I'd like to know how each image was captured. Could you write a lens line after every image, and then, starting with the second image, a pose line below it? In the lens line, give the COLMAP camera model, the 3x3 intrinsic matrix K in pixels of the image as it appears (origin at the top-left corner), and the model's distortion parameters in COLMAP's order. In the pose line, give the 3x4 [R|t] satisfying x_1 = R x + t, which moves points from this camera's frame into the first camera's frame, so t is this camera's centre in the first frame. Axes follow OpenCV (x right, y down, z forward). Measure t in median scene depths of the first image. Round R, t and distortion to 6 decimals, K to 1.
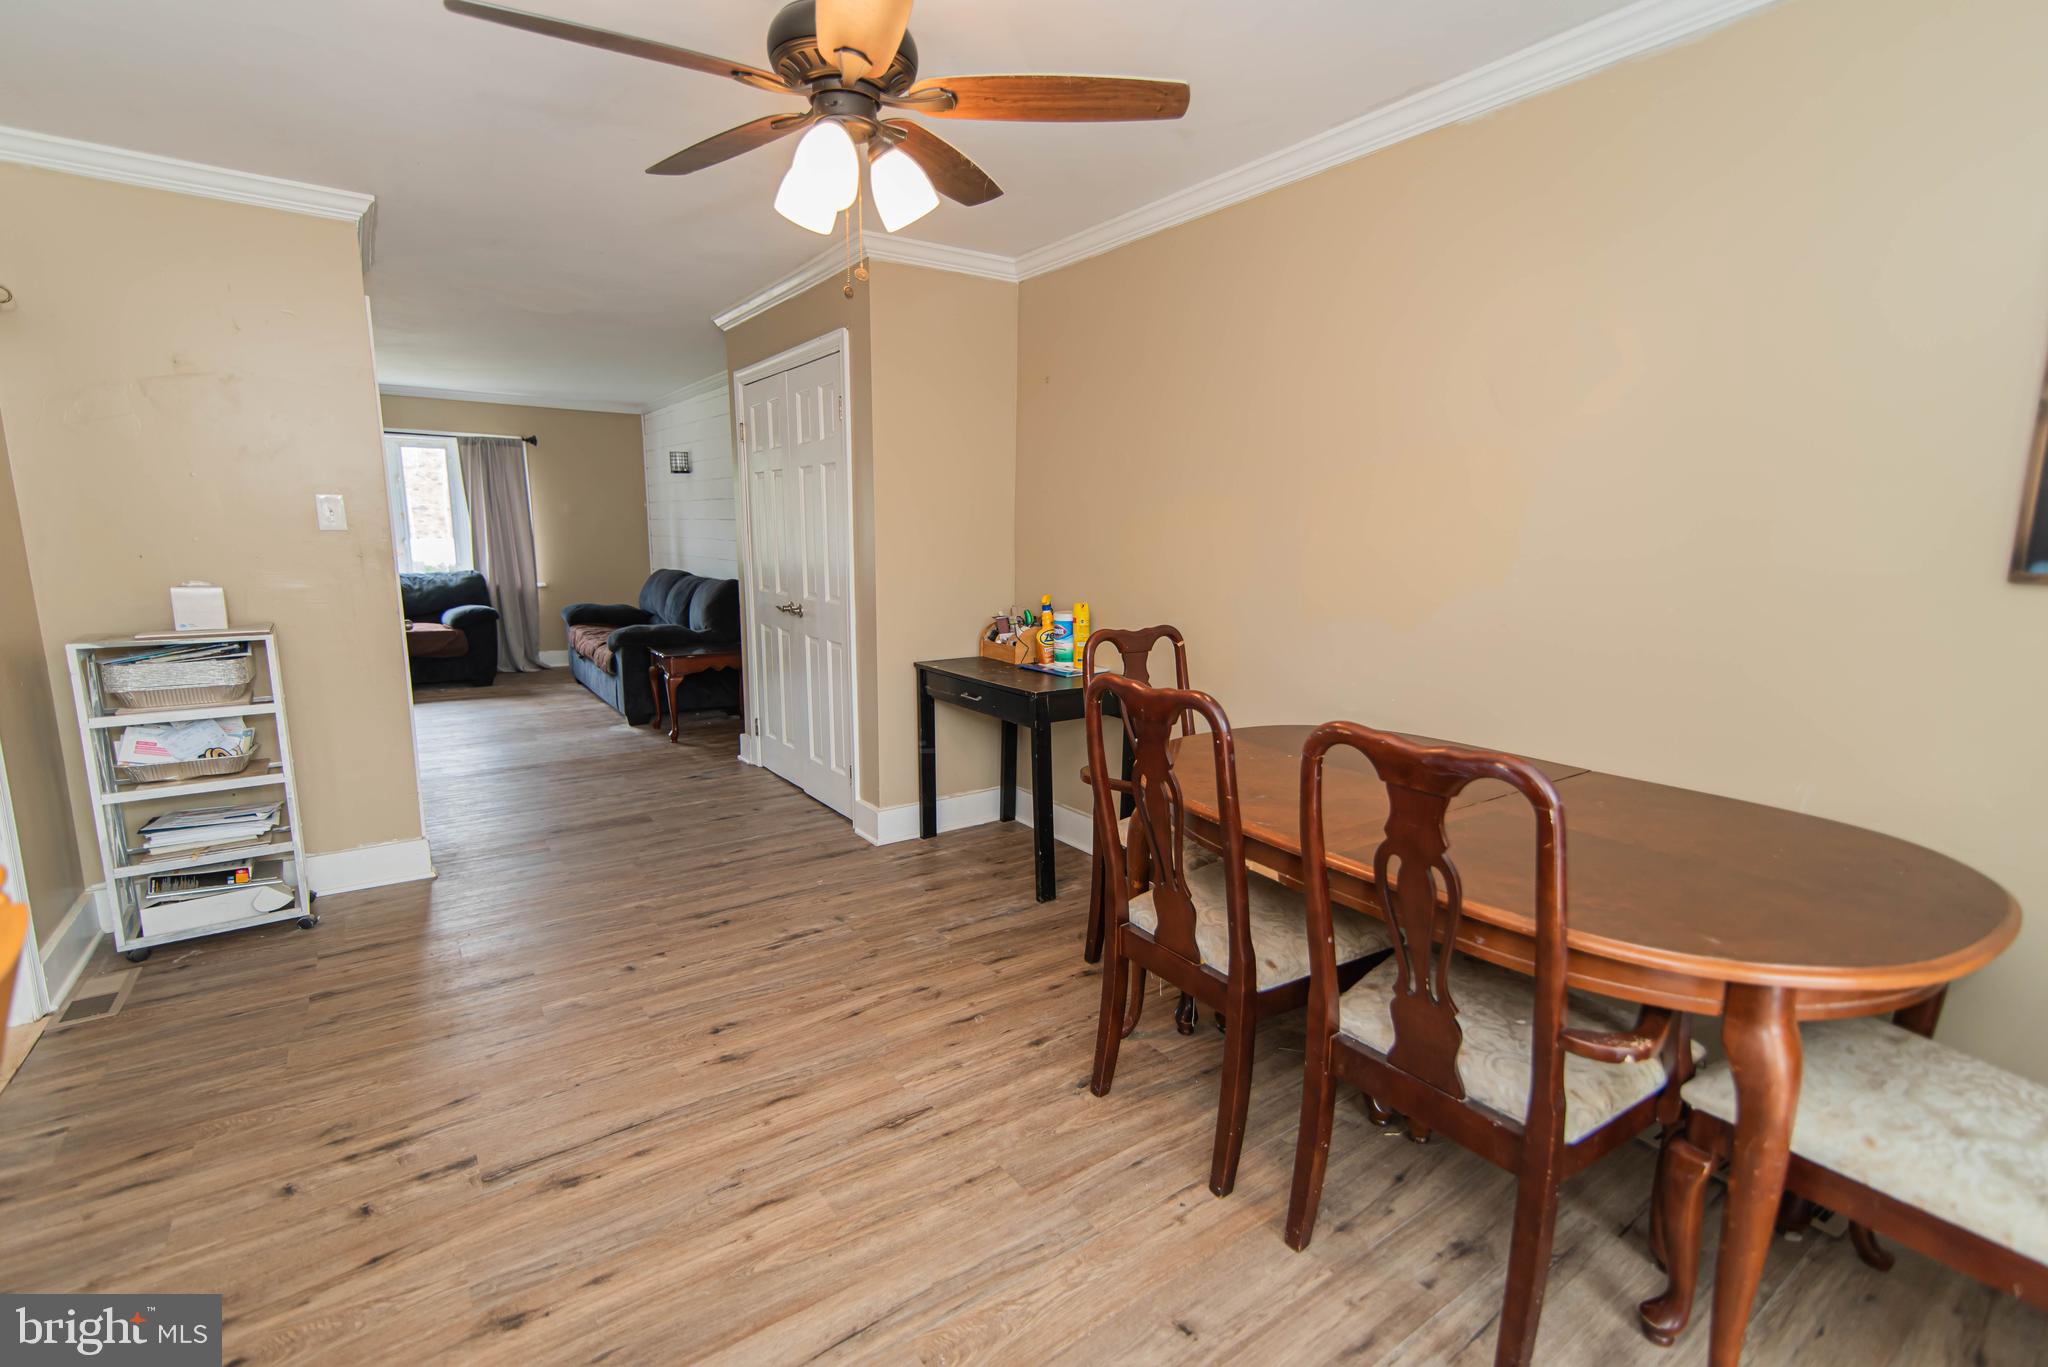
lens RADIAL K [[924.6, 0, 1015.5], [0, 924.6, 689.5], [0, 0, 1]] dist [0.016303, -0.001285]
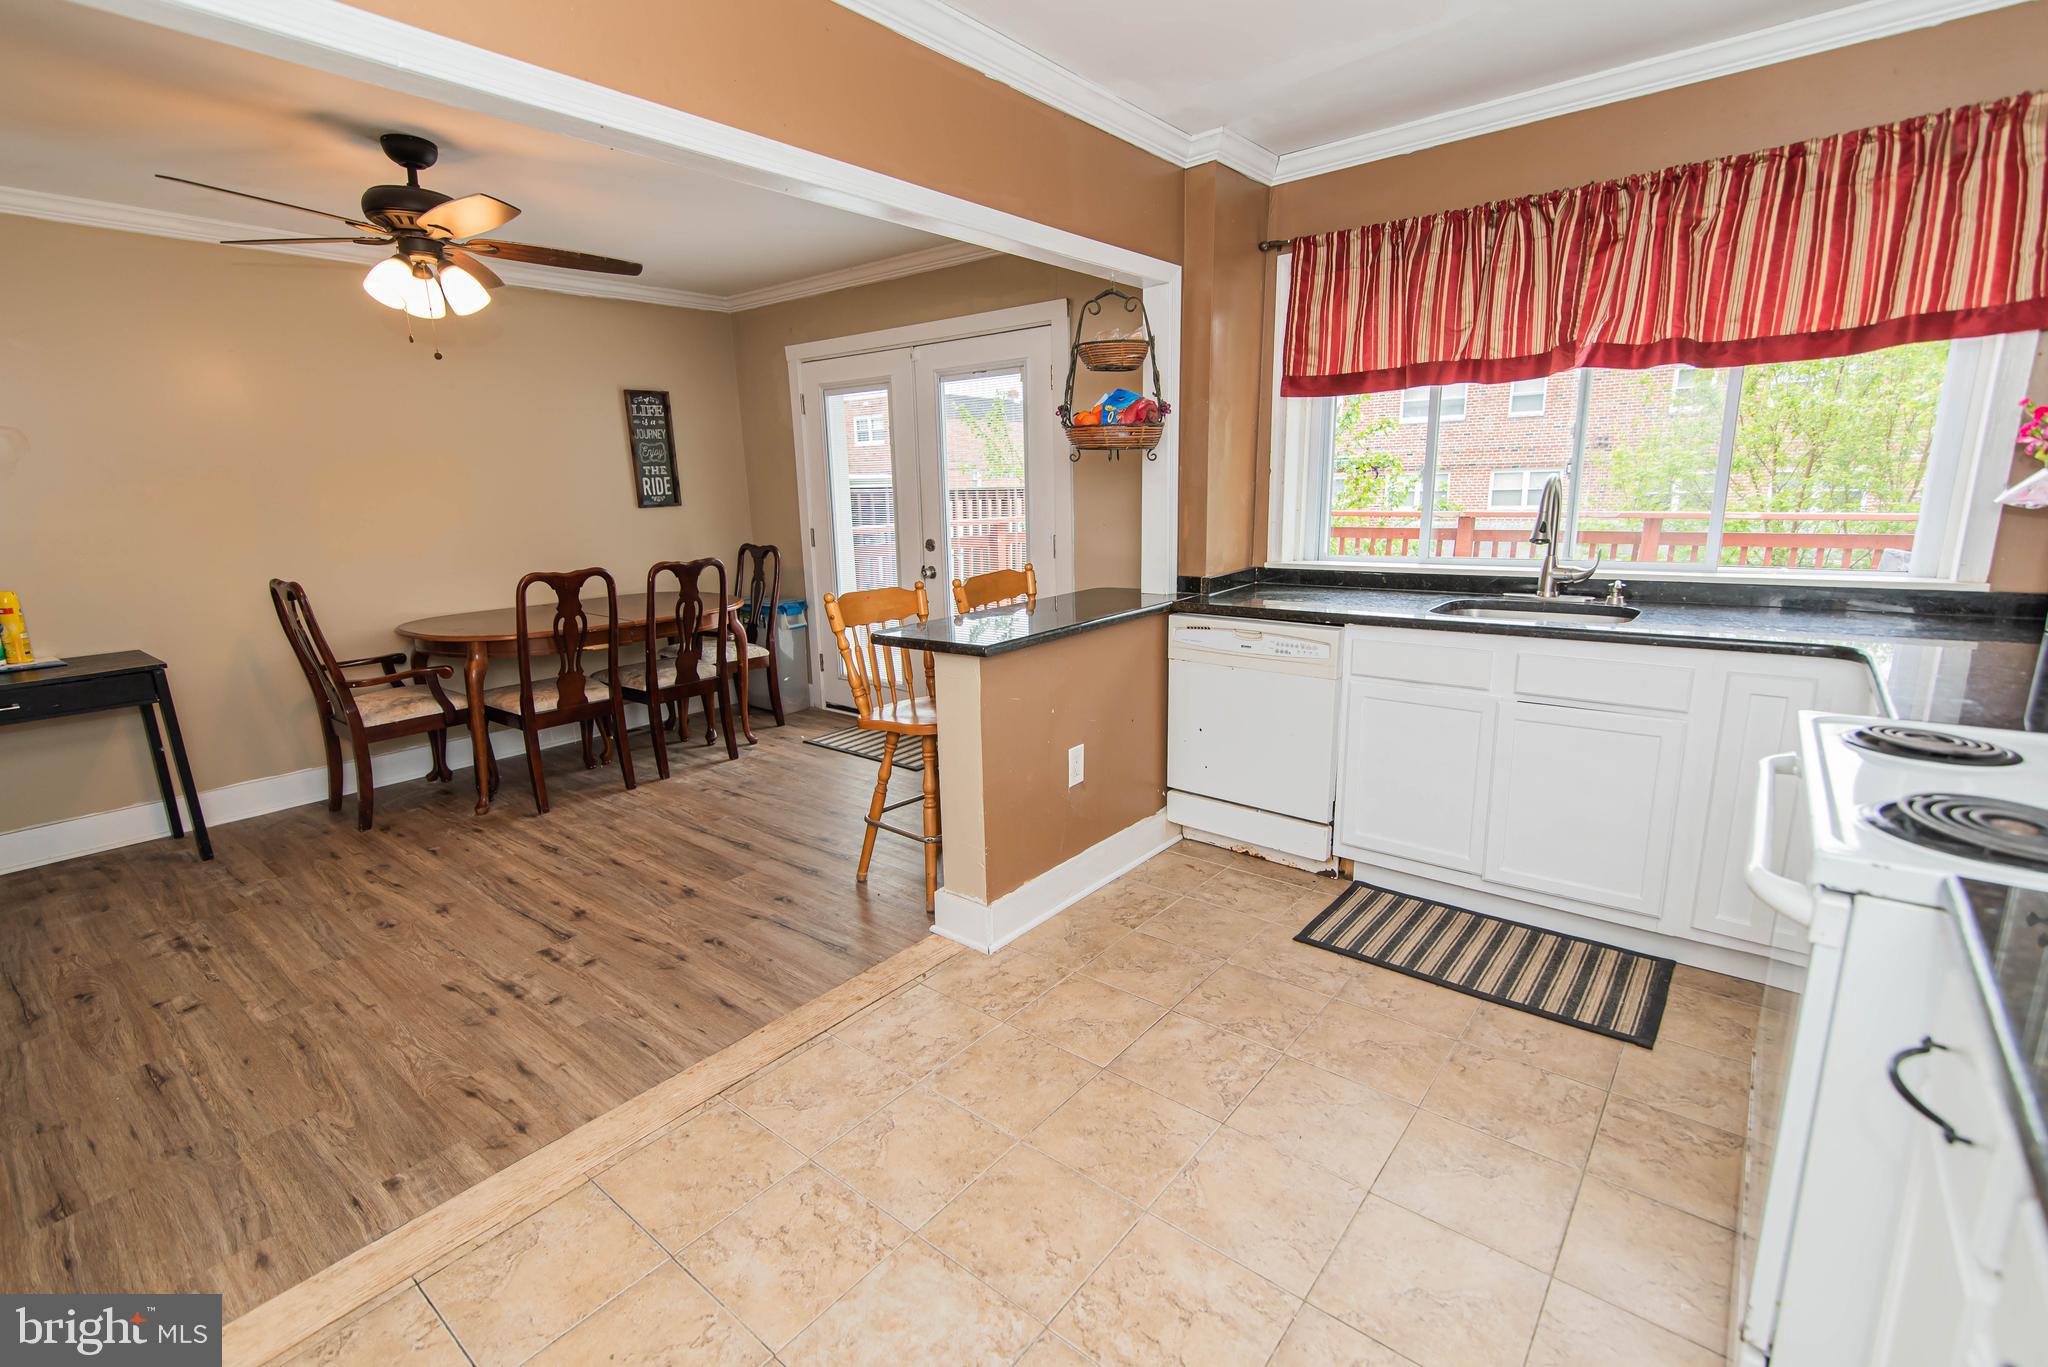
lens RADIAL K [[924.6, 0, 1015.5], [0, 924.6, 689.5], [0, 0, 1]] dist [0.016303, -0.001285]
pose [[-0.275224, -0.214924, 0.937048, -1.441341], [0.188503, 0.943707, 0.271817, -0.087402], [-0.942719, 0.251447, -0.219217, 0.376138]]
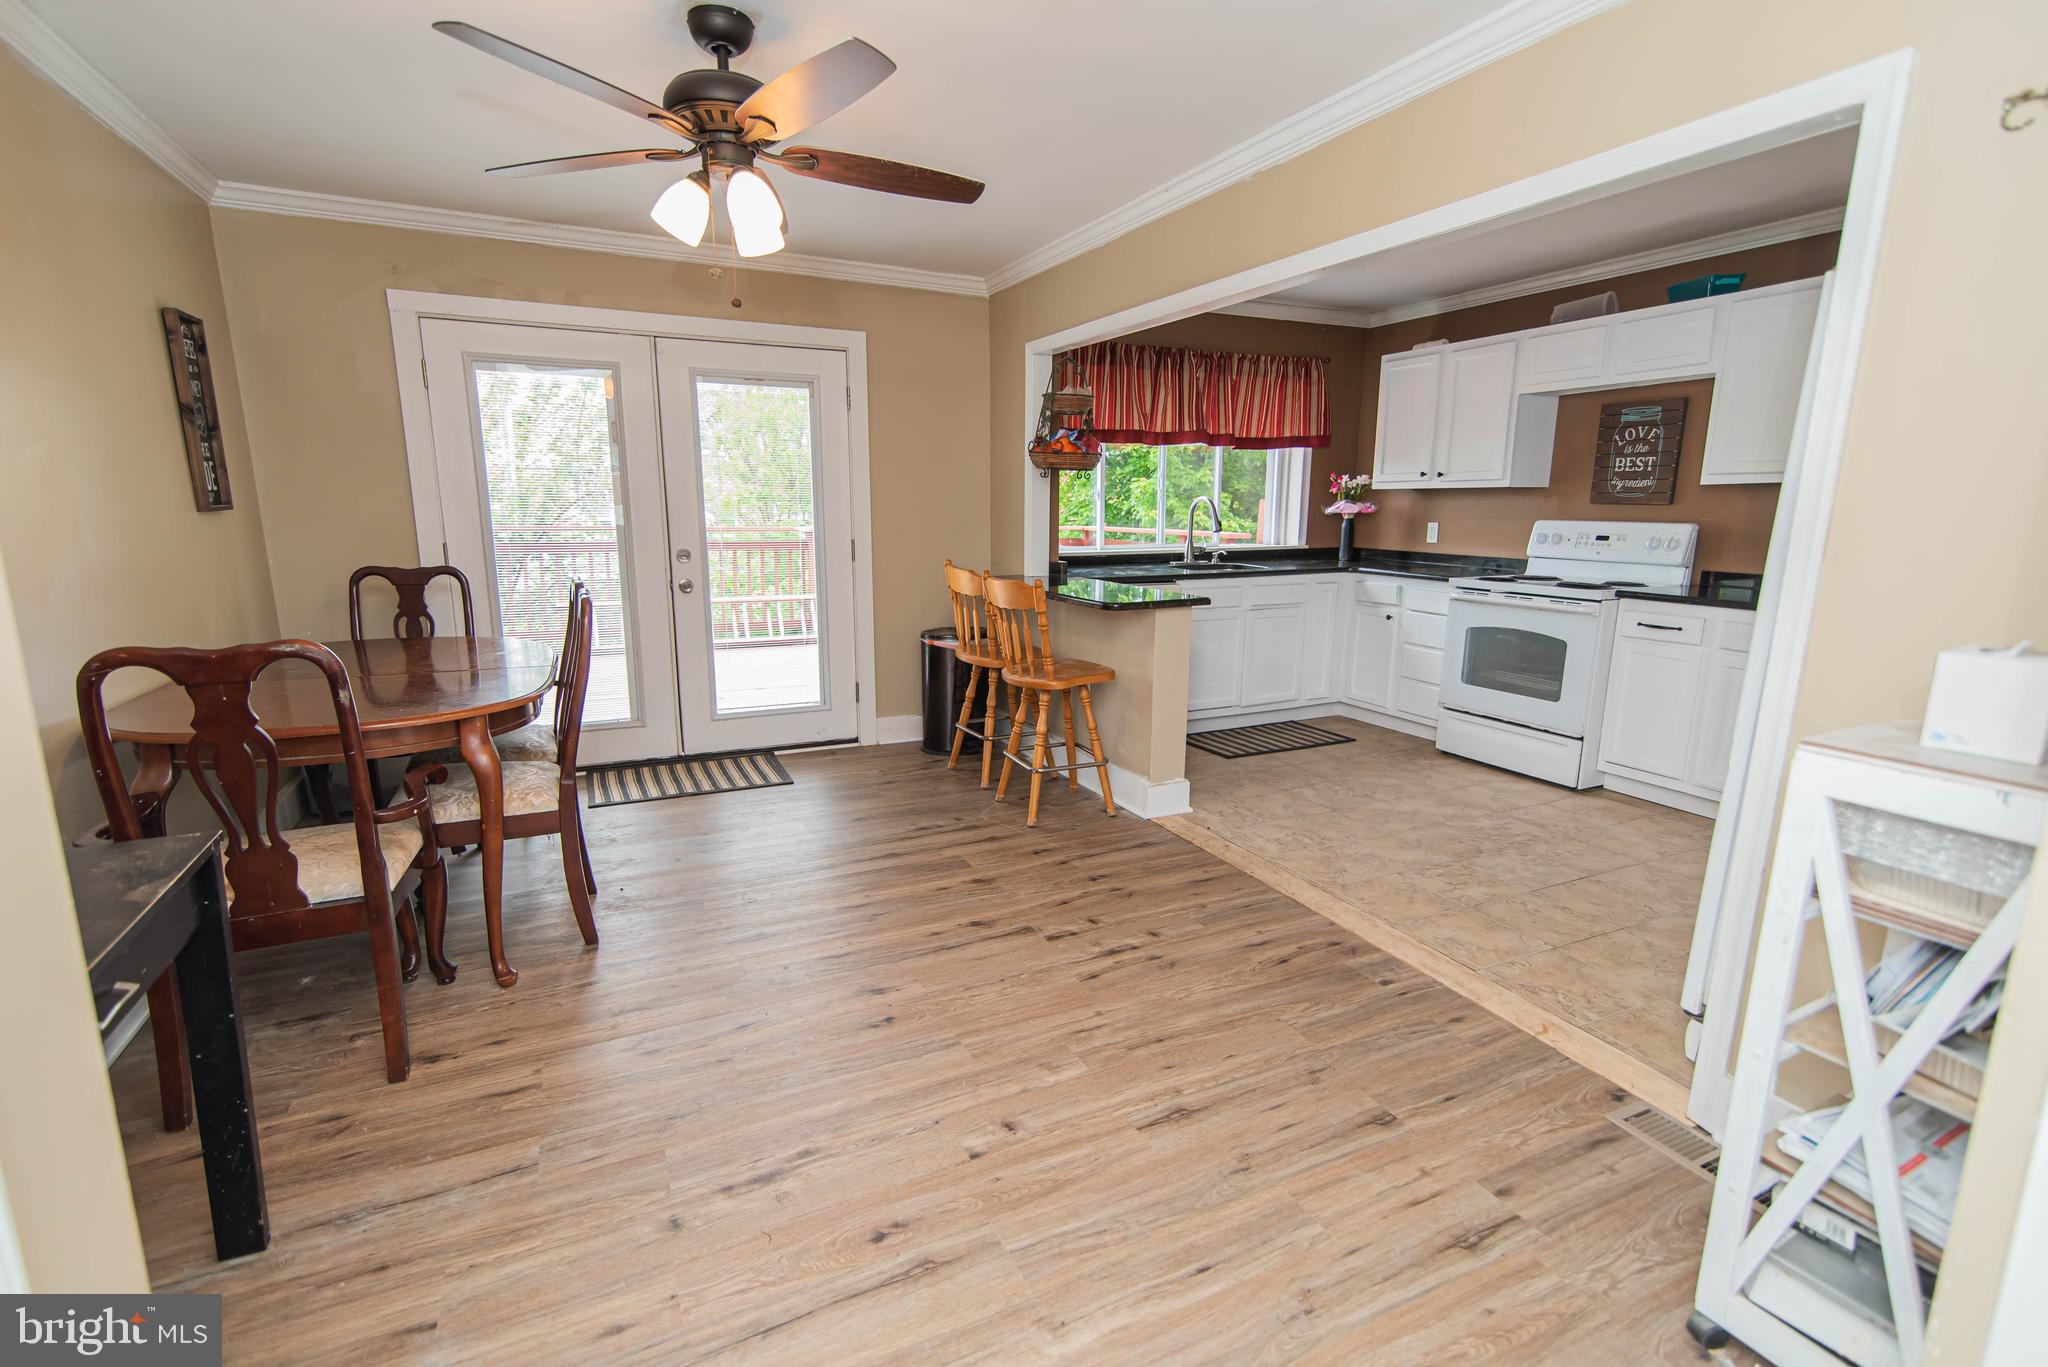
lens RADIAL K [[934.6, 0, 1015.8], [0, 934.6, 689.7], [0, 0, 1]] dist [0.015789, -0.000653]
pose [[-0.987290, -0.046331, 0.152027, -0.521726], [0.013063, 0.929672, 0.368156, -0.274956], [-0.158392, 0.365463, -0.917251, 1.559083]]
